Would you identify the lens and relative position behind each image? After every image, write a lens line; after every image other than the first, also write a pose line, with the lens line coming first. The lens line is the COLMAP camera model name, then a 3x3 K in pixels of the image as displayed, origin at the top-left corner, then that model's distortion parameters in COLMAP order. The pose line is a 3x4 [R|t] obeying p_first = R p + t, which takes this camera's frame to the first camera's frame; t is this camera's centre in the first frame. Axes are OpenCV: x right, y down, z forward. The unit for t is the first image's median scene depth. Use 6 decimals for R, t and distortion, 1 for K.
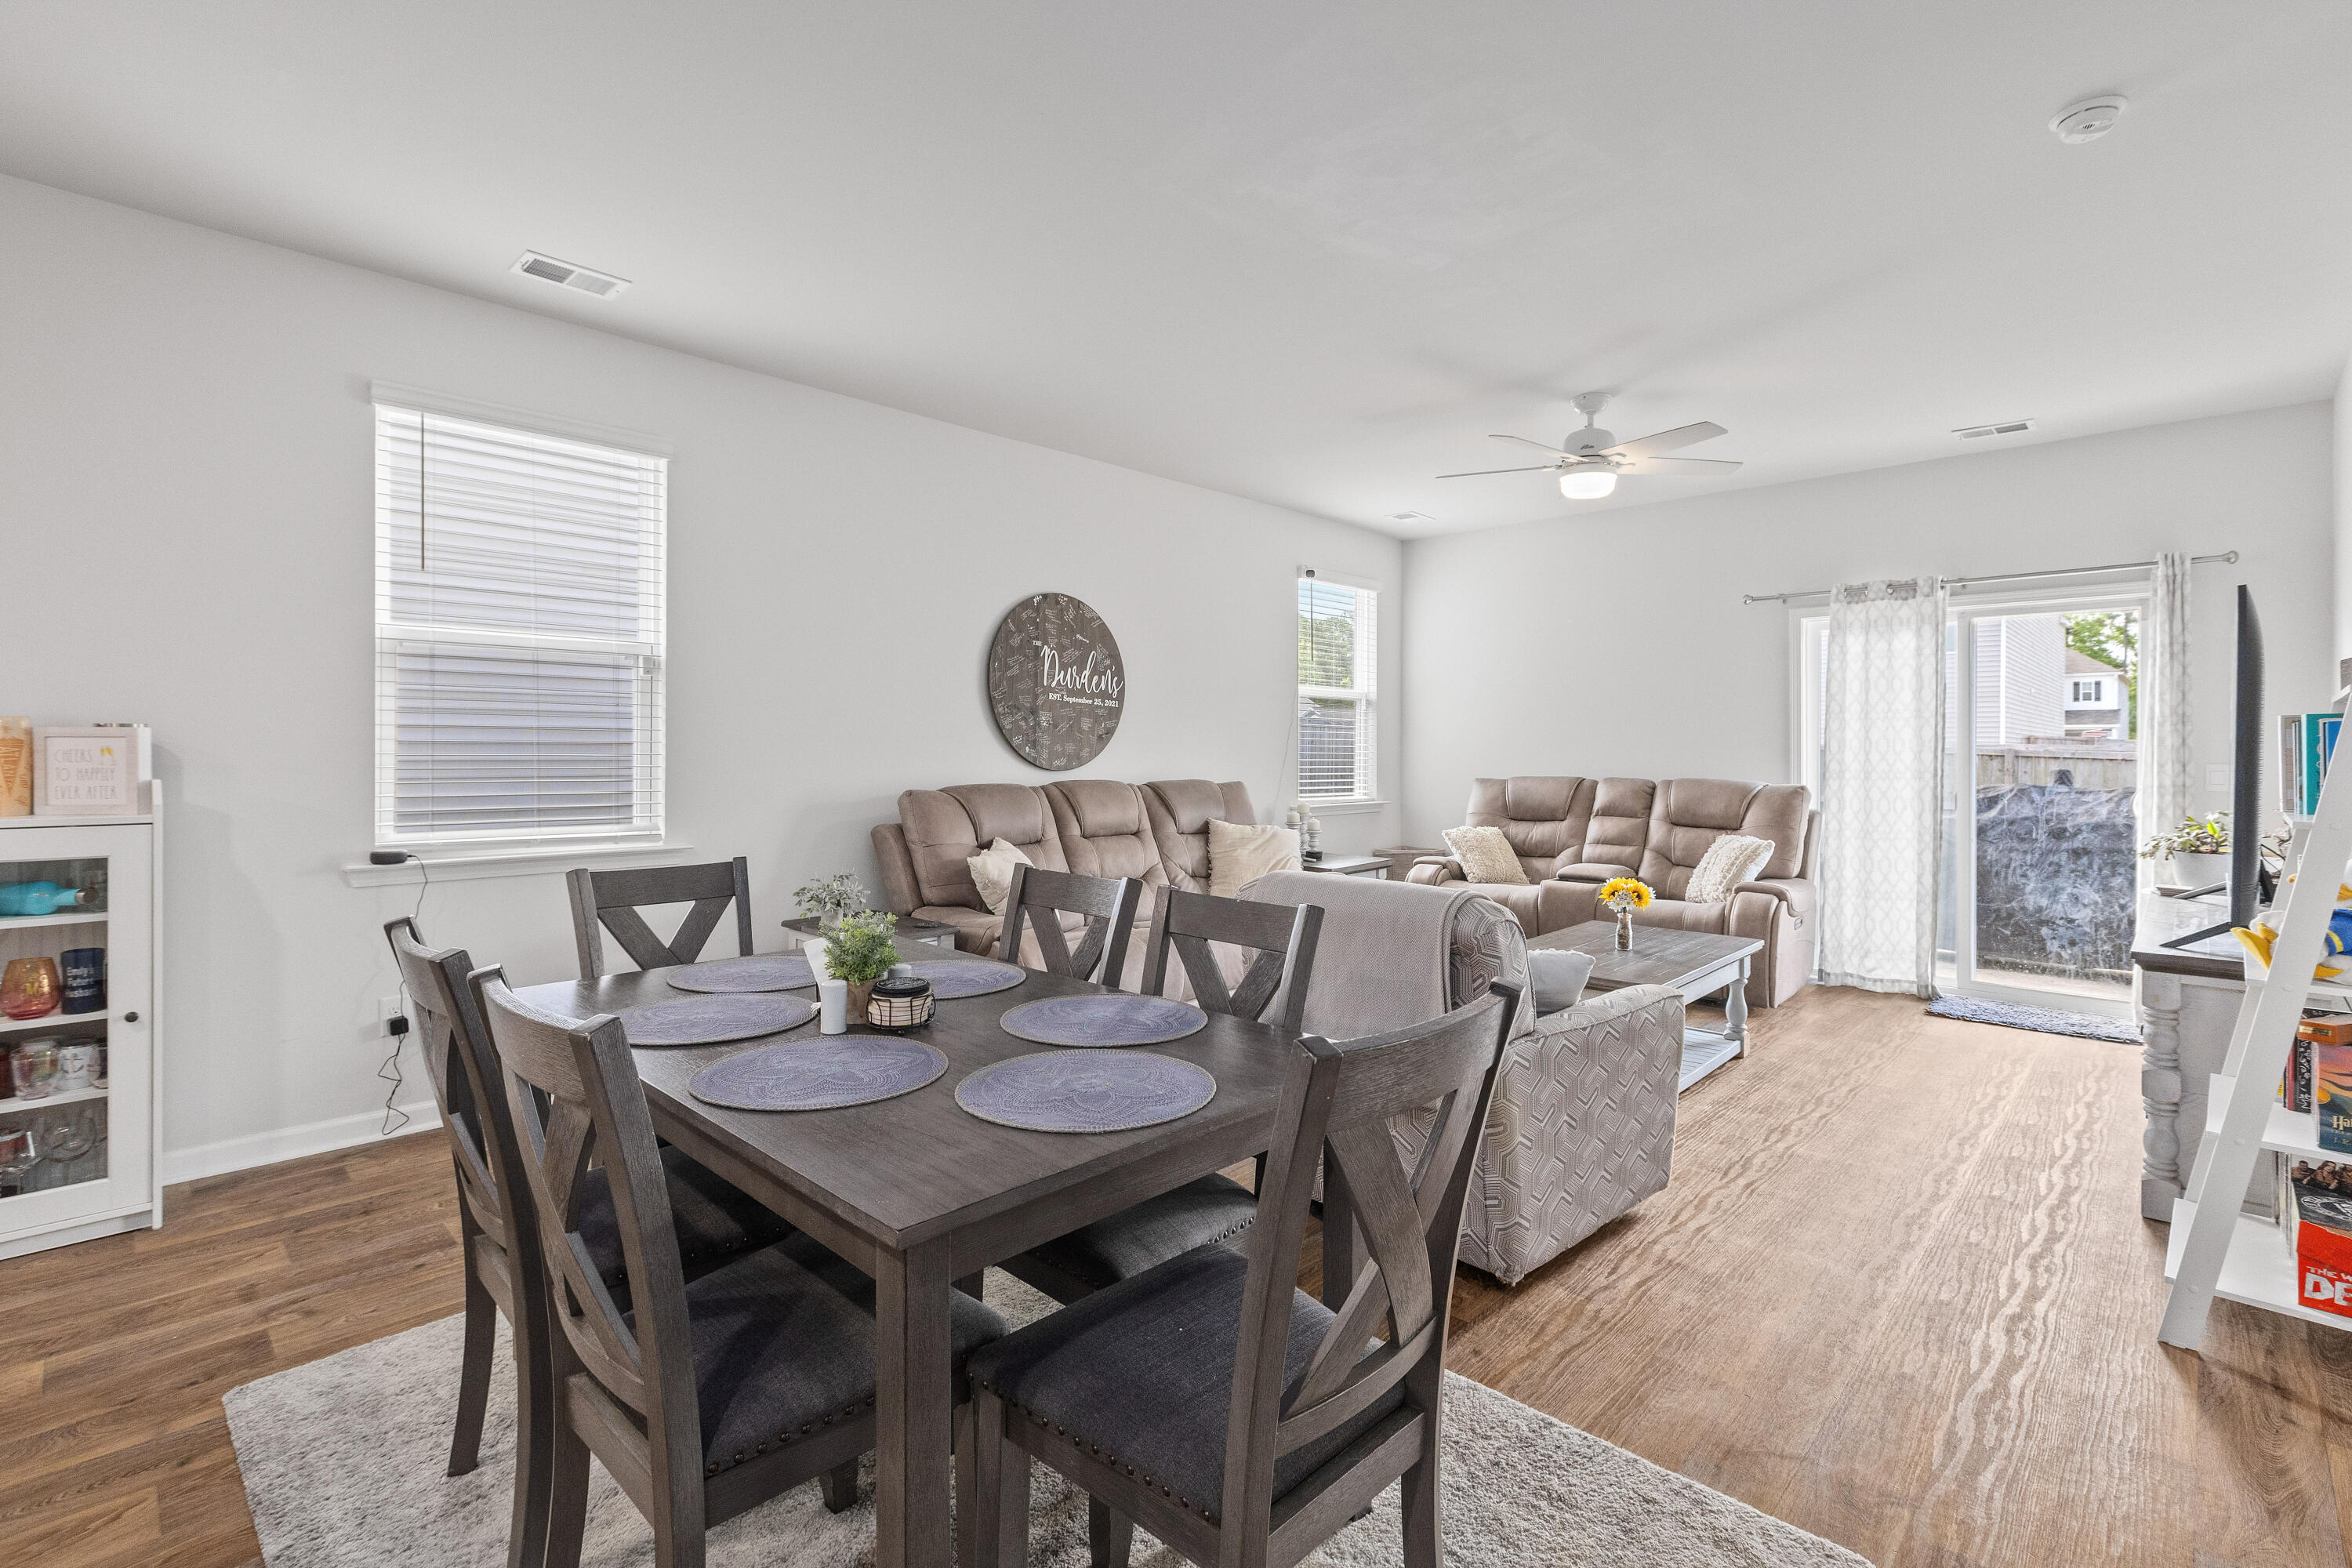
lens RADIAL K [[1076.1, 0, 1178.5], [0, 1076.1, 748.7], [0, 0, 1]] dist [0.001423, -0.000878]
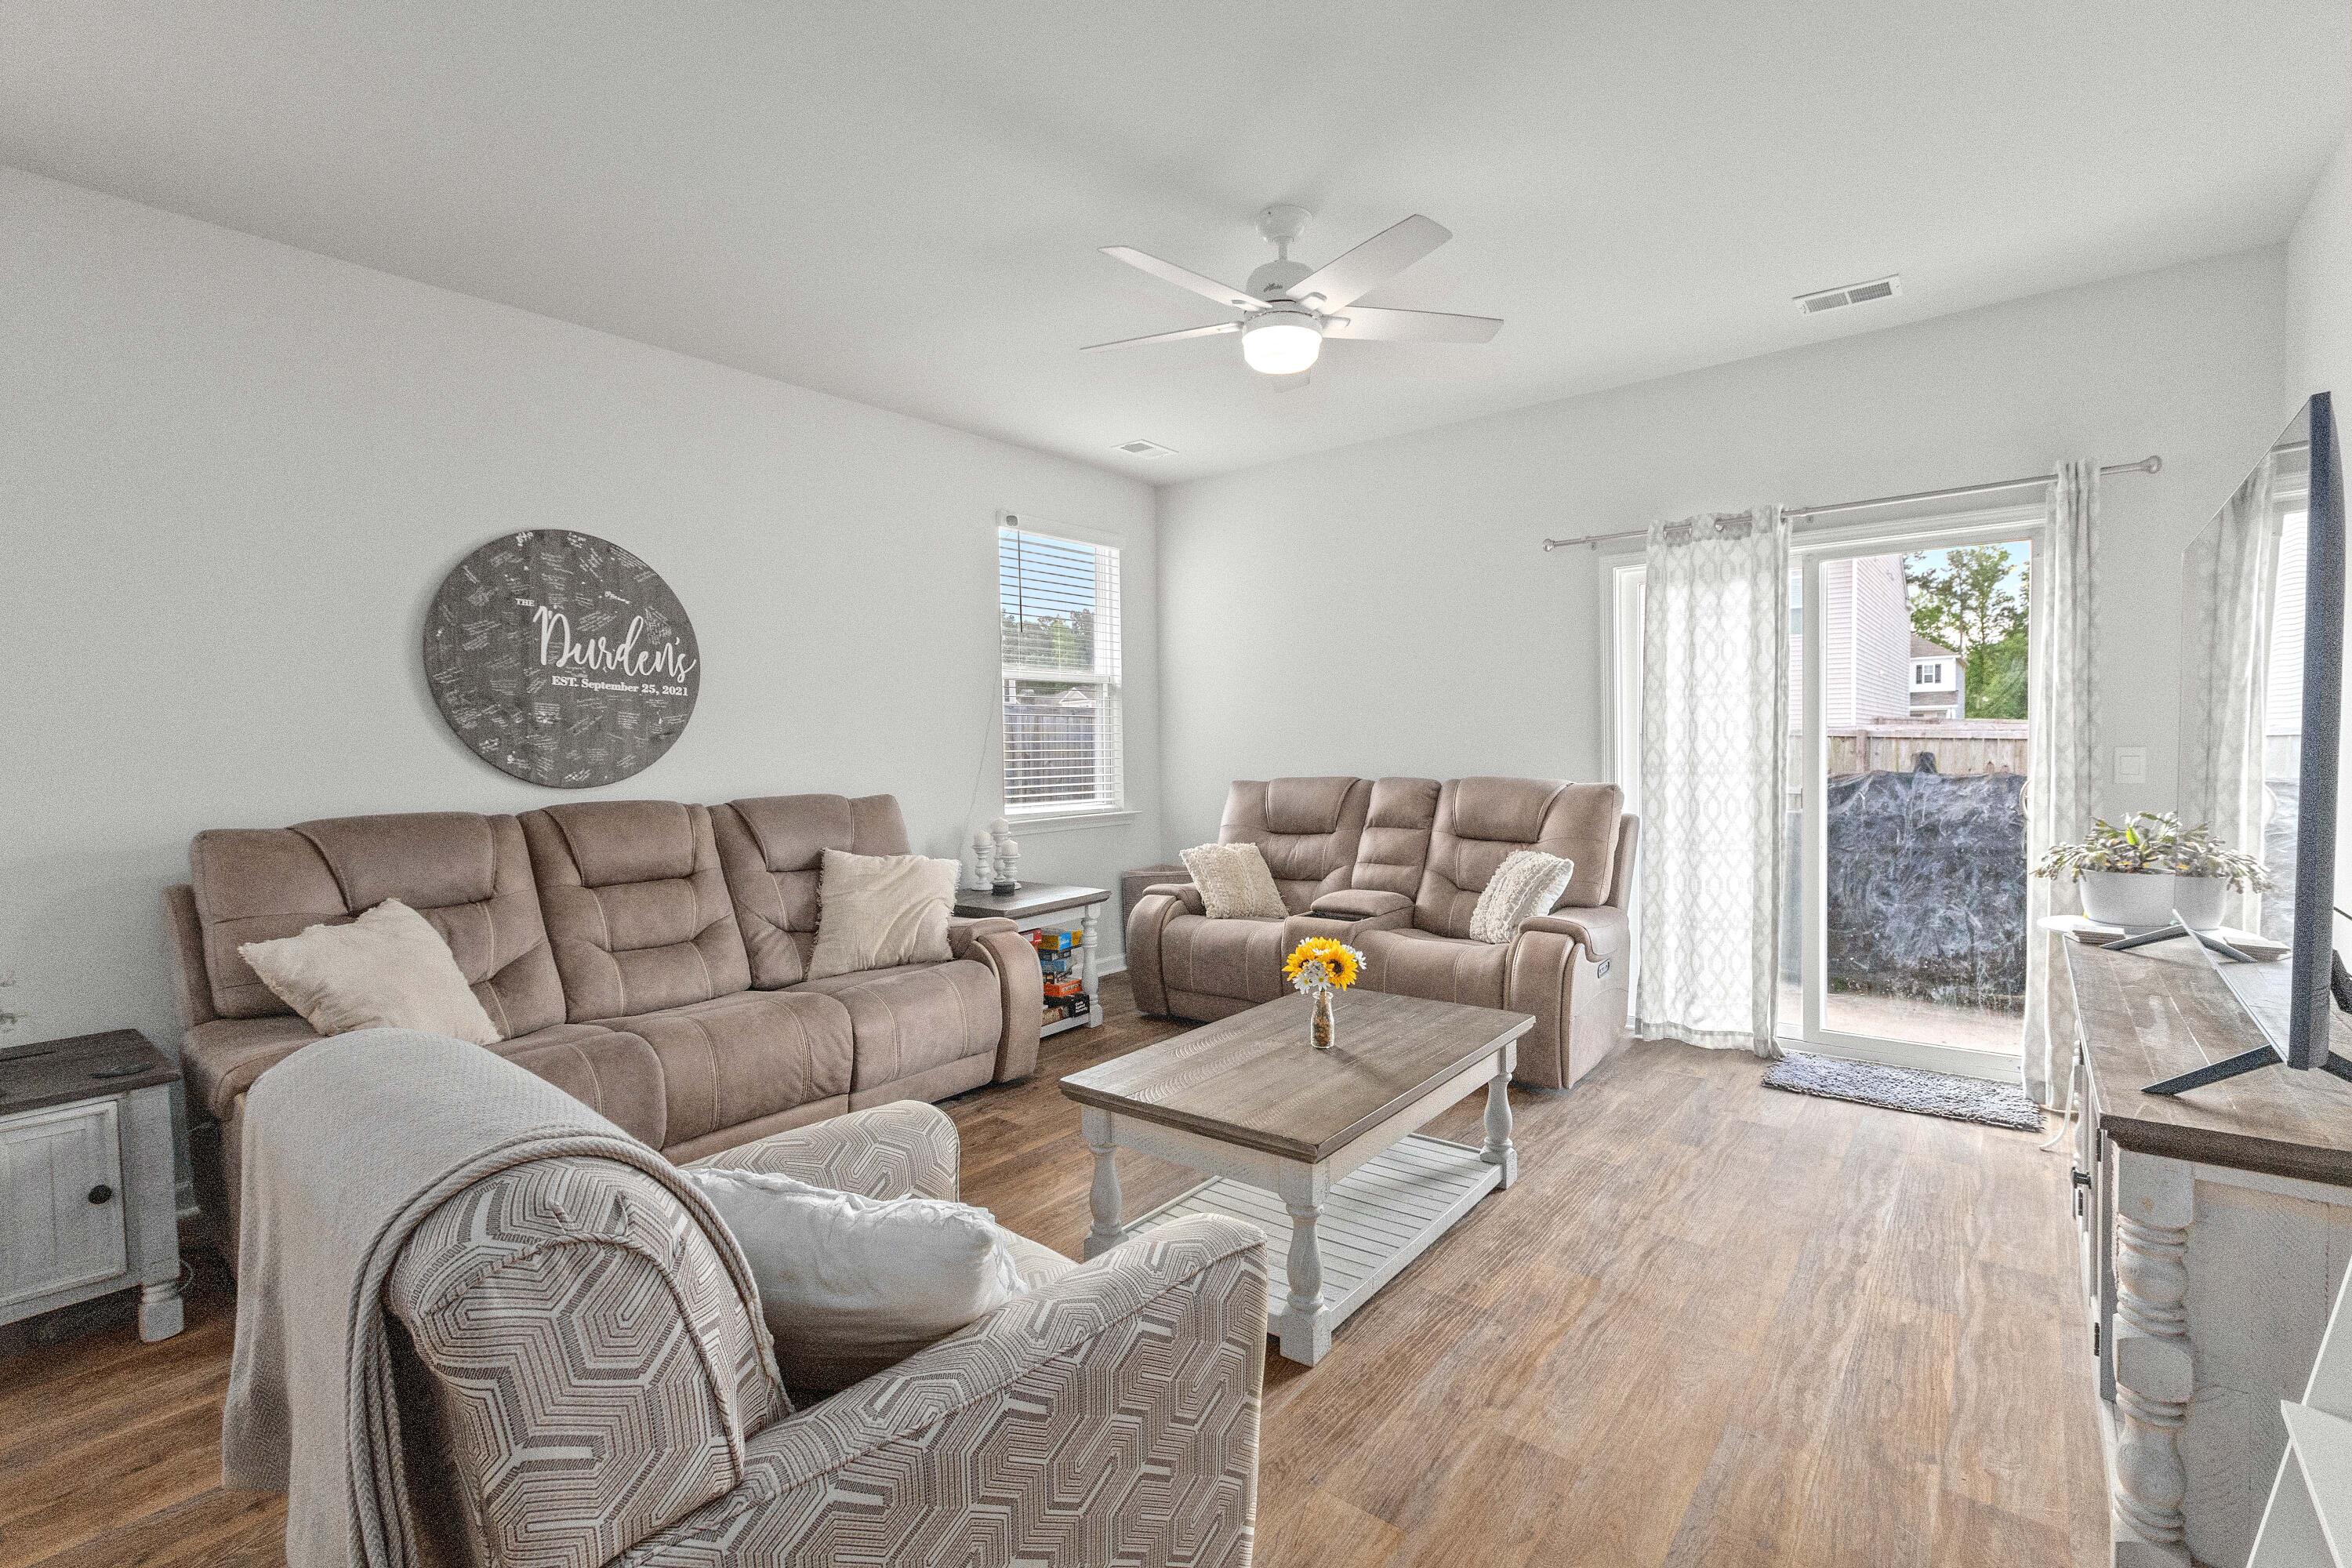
lens RADIAL K [[1079.5, 0, 1170.4], [0, 1079.5, 776.2], [0, 0, 1]] dist [0.002085, 0.000321]
pose [[0.995680, -0.022258, 0.090147, 0.199973], [0.019655, 0.999367, 0.029655, -0.000593], [-0.090750, -0.027755, 0.995487, 0.267148]]
